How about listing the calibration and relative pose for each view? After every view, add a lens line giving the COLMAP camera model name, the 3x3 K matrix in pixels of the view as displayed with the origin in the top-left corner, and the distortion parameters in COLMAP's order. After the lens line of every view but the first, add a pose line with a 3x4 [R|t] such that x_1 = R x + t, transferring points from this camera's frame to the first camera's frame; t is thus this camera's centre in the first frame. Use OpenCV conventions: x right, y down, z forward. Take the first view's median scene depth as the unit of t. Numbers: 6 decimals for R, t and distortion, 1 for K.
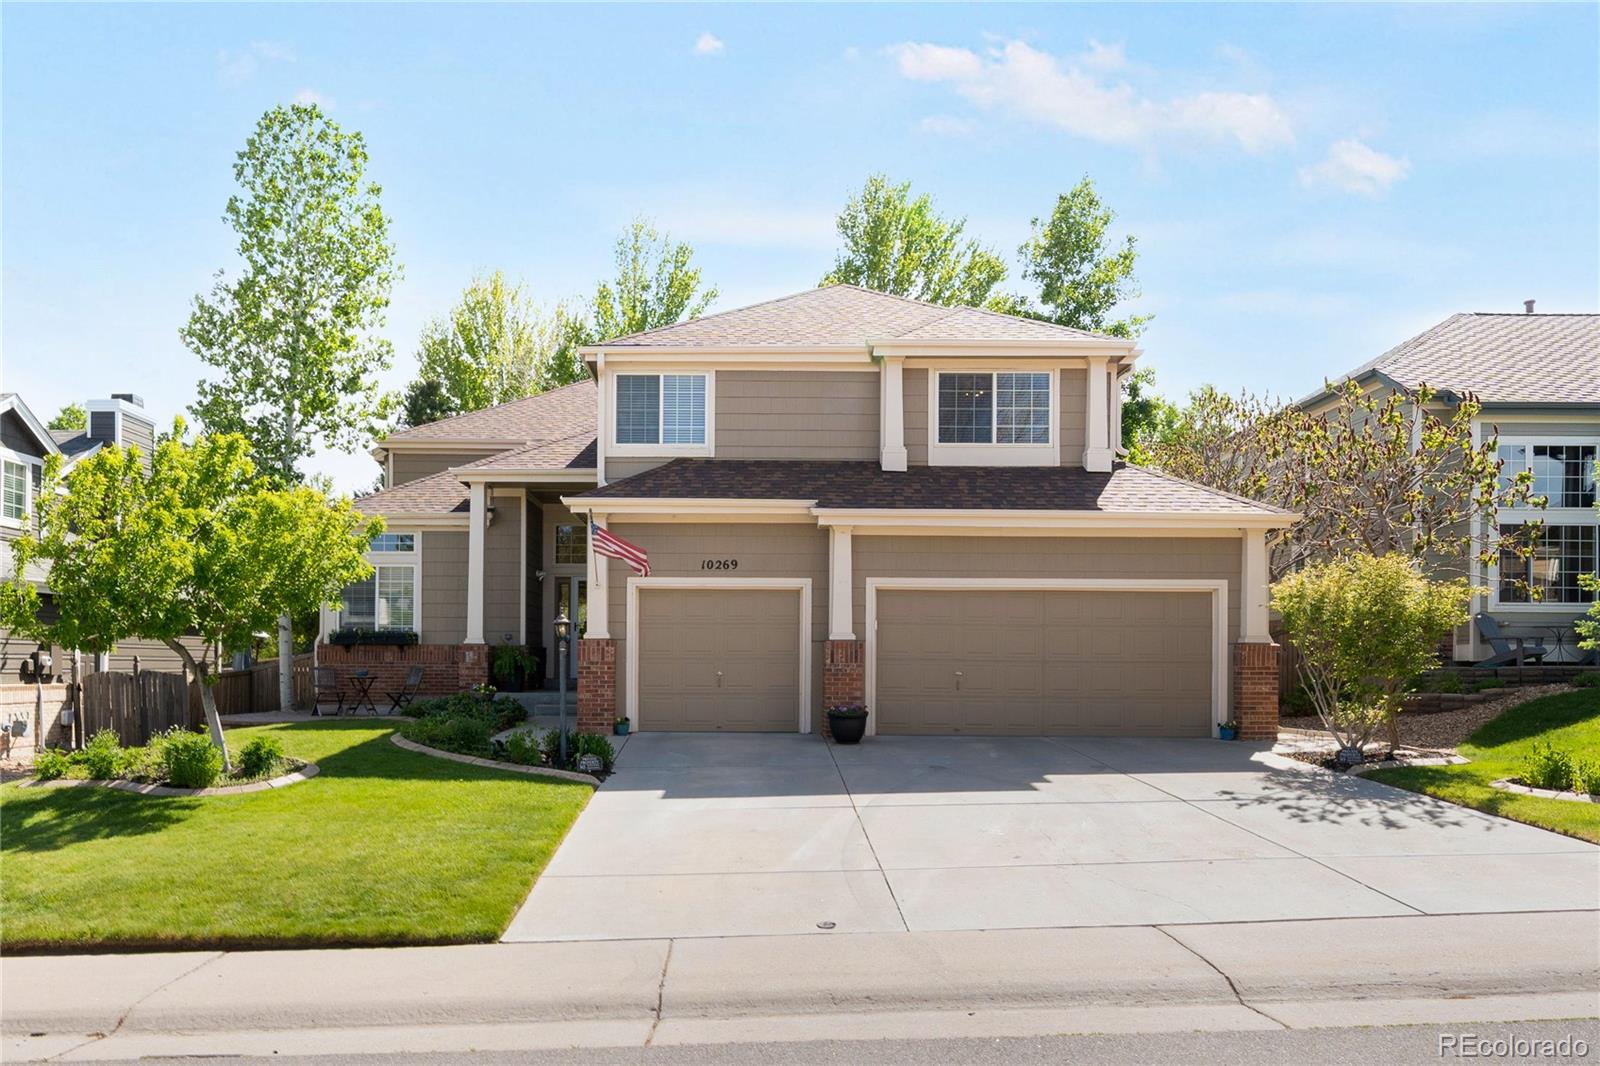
lens RADIAL K [[608.6, 0, 800.0], [0, 608.6, 533.0], [0, 0, 1]] dist [0.000797, 0.000094]
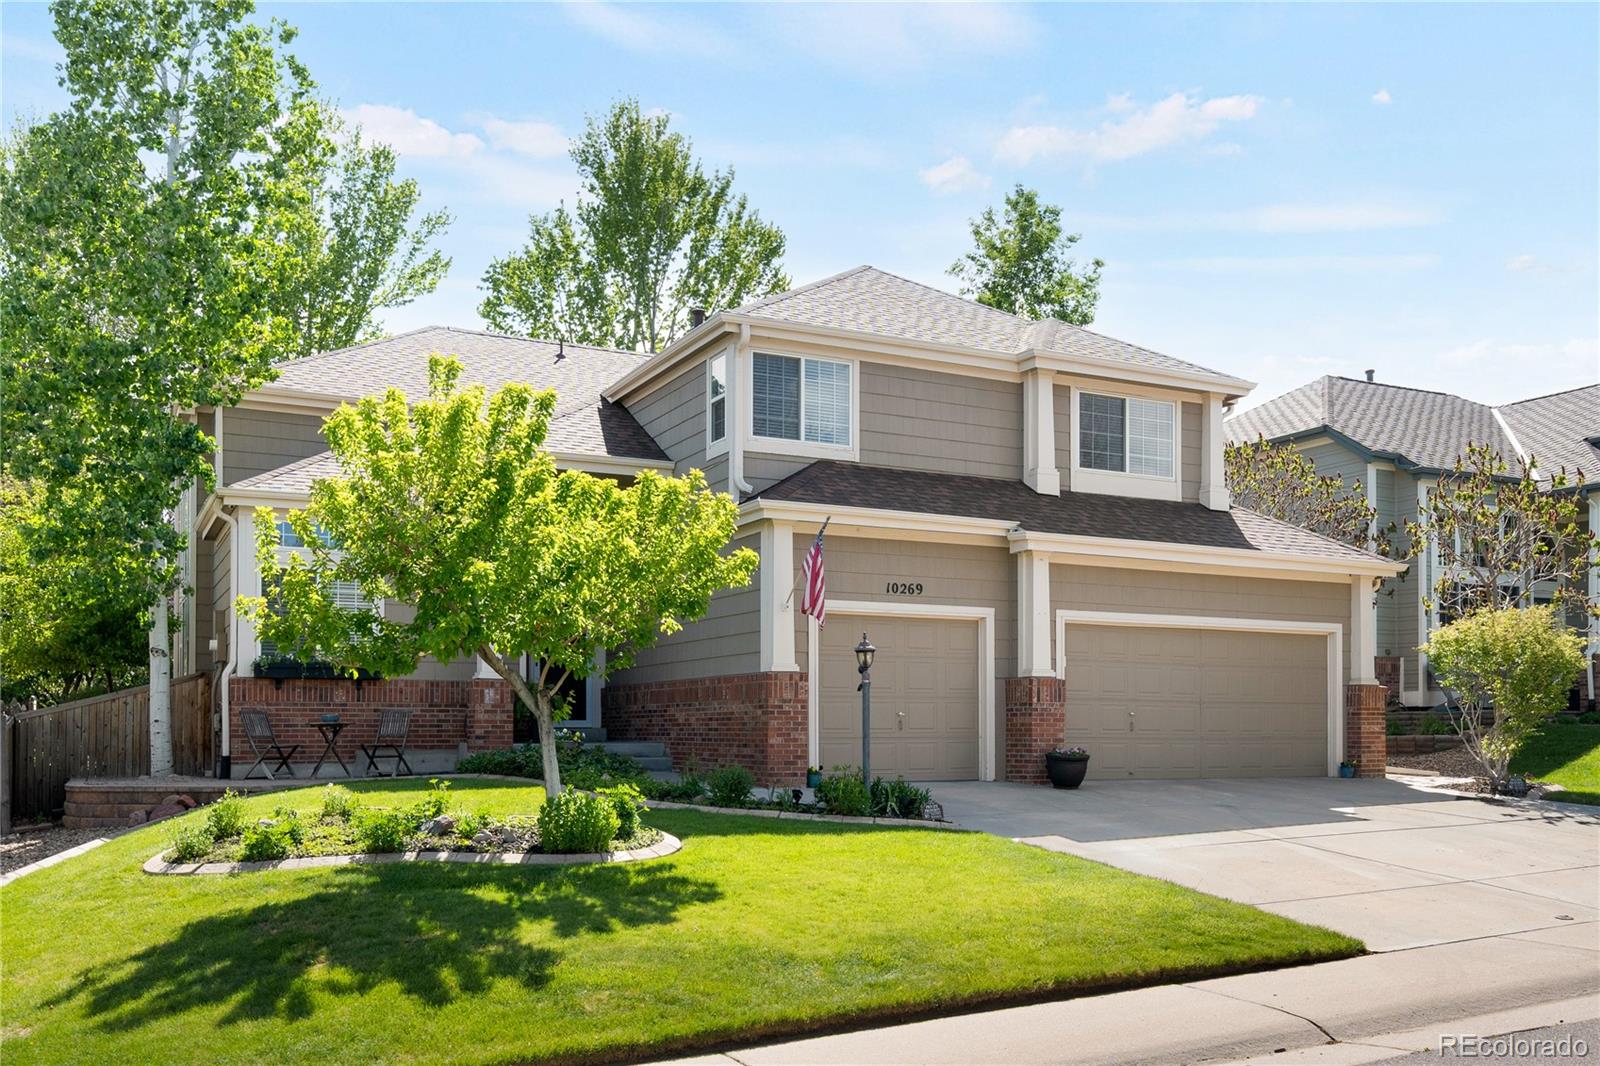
lens RADIAL K [[747.9, 0, 799.7], [0, 747.9, 548.6], [0, 0, 1]] dist [0.000061, 0.011694]
pose [[0.962572, 0.056846, 0.264996, -0.499705], [-0.055032, 0.998383, -0.014272, 0.016440], [-0.265379, -0.000846, 0.964144, 0.009463]]
